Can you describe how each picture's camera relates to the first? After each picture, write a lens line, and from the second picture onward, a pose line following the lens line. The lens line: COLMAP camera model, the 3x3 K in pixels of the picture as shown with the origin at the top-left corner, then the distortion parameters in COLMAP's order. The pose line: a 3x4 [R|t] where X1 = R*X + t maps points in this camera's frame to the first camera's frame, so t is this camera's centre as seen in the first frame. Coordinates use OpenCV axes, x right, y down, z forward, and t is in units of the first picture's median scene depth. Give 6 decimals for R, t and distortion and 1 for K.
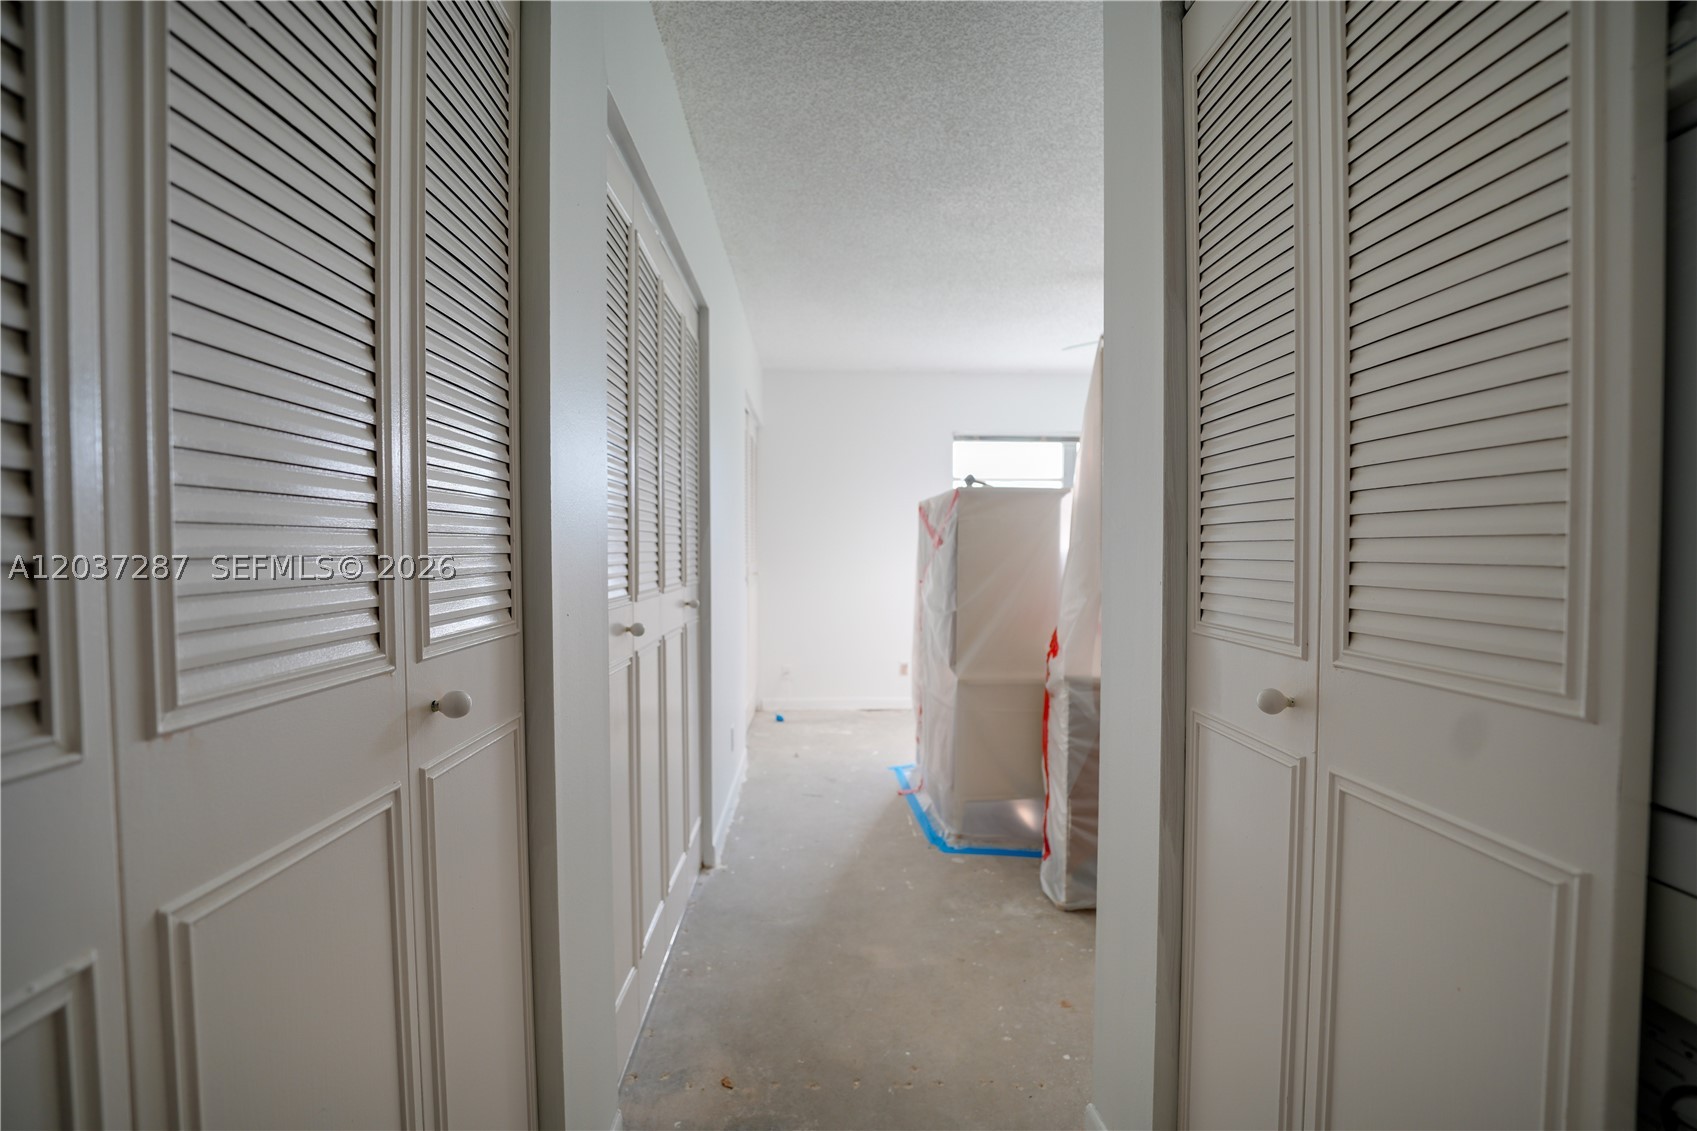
lens RADIAL K [[682.2, 0, 849.6], [0, 682.2, 567.1], [0, 0, 1]] dist [-0.035201, 0.005816]
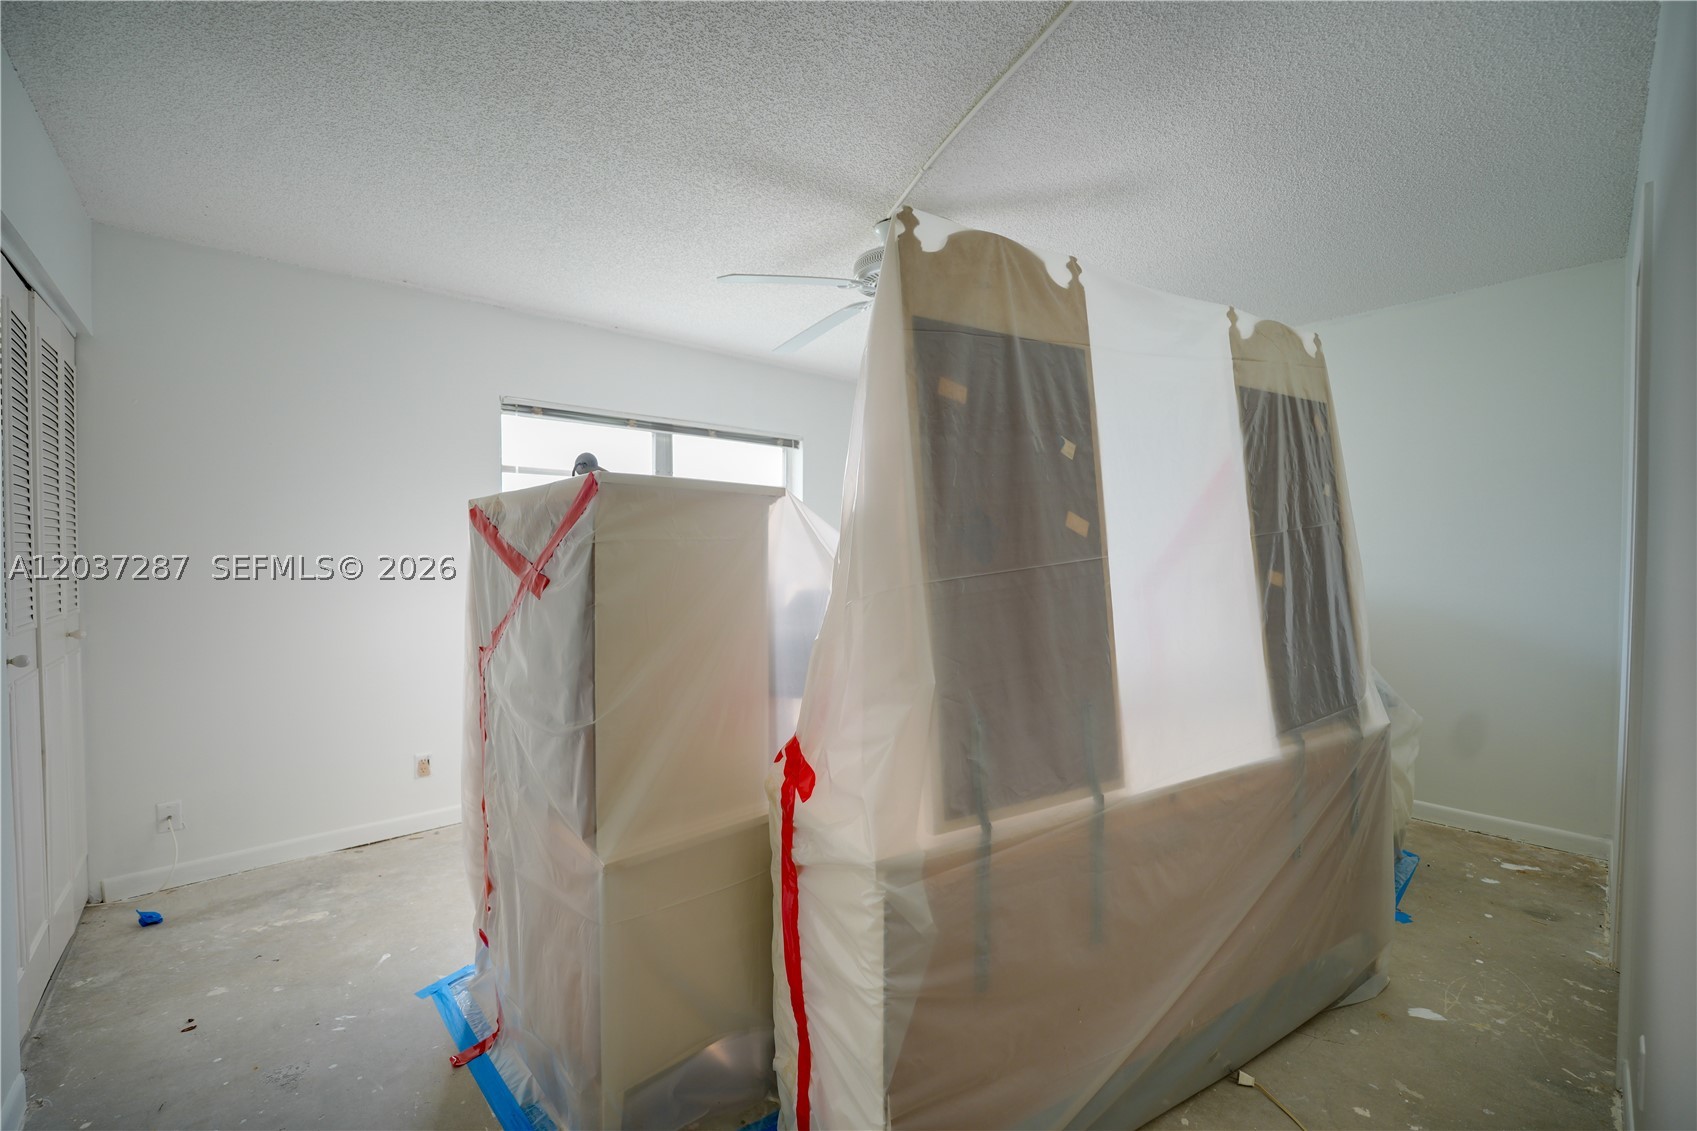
lens RADIAL K [[682.2, 0, 855.7], [0, 682.2, 572.6], [0, 0, 1]] dist [-0.035201, 0.005816]
pose [[0.770838, -0.018455, 0.636764, -0.007964], [0.018670, 0.999805, 0.006375, -0.048277], [-0.636758, 0.006974, 0.771032, 0.527756]]
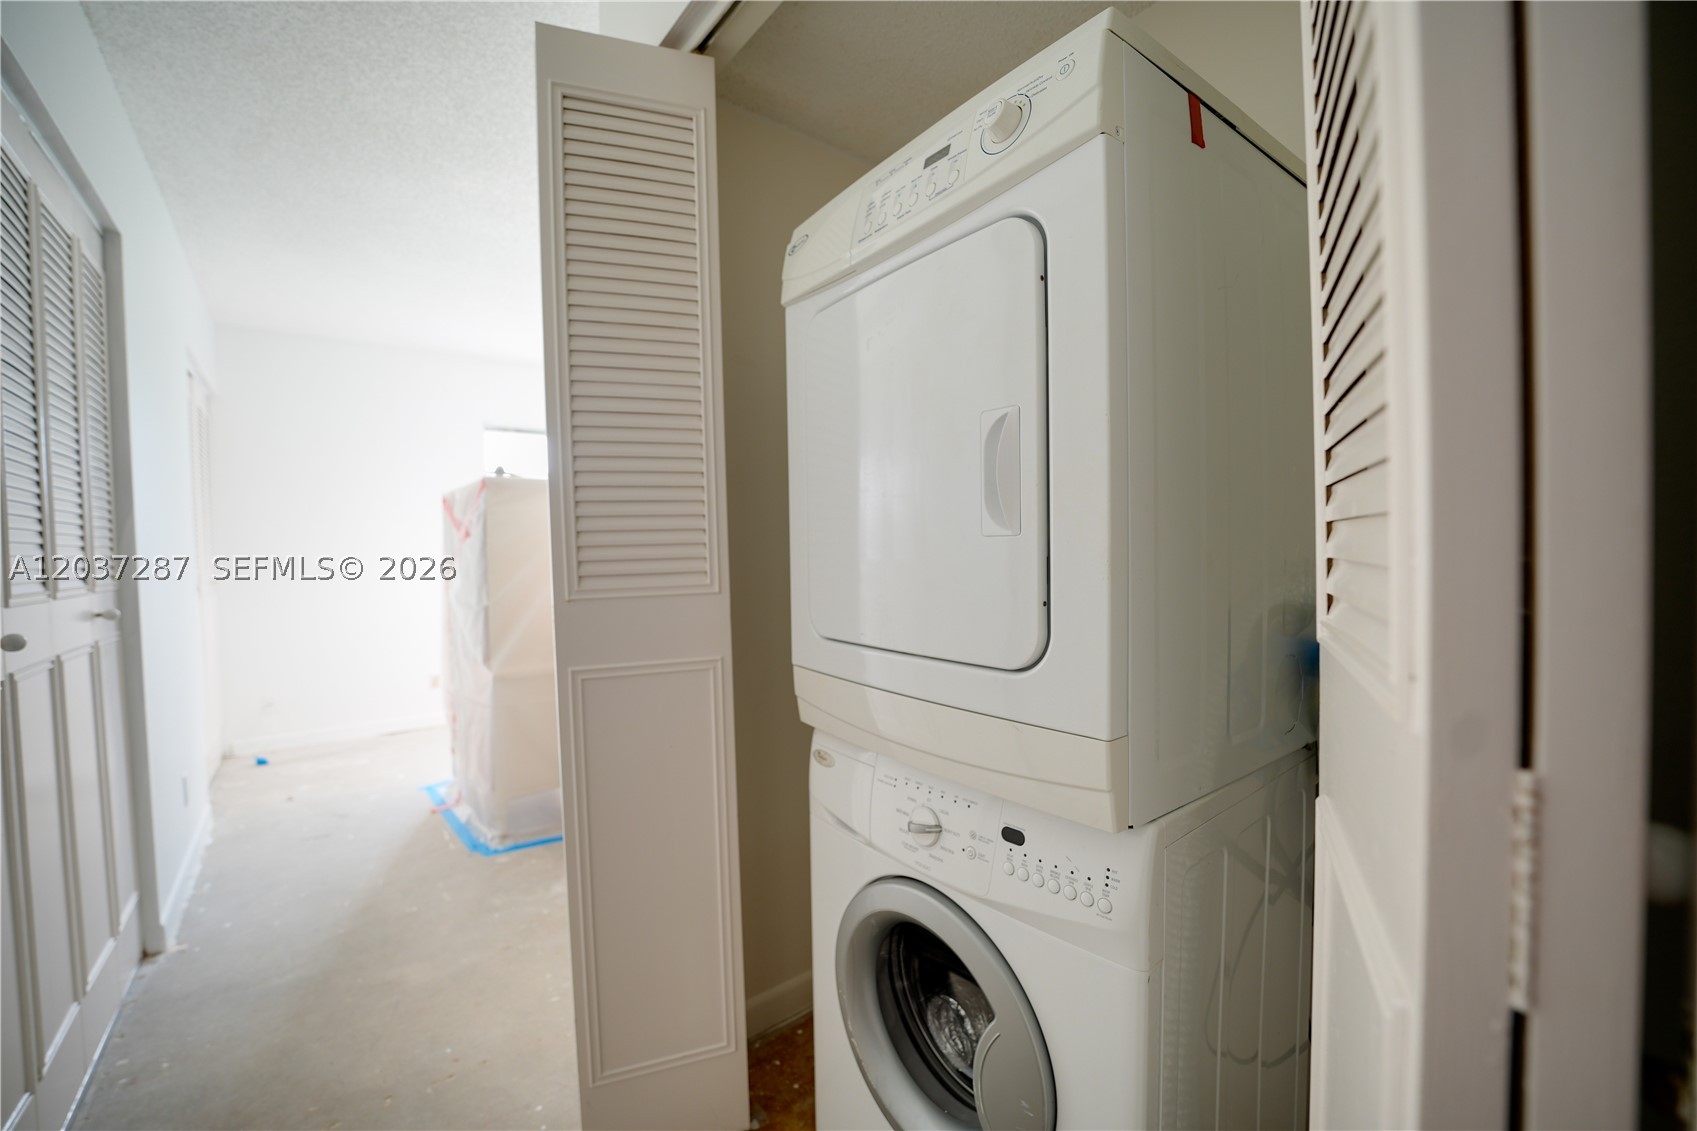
lens RADIAL K [[682.2, 0, 848.0], [0, 682.2, 566.8], [0, 0, 1]] dist [-0.035201, 0.005816]
pose [[0.809024, -0.037054, 0.586606, 0.010200], [0.038904, 0.999198, 0.009461, 0.021623], [-0.586487, 0.015167, 0.809817, -0.080831]]
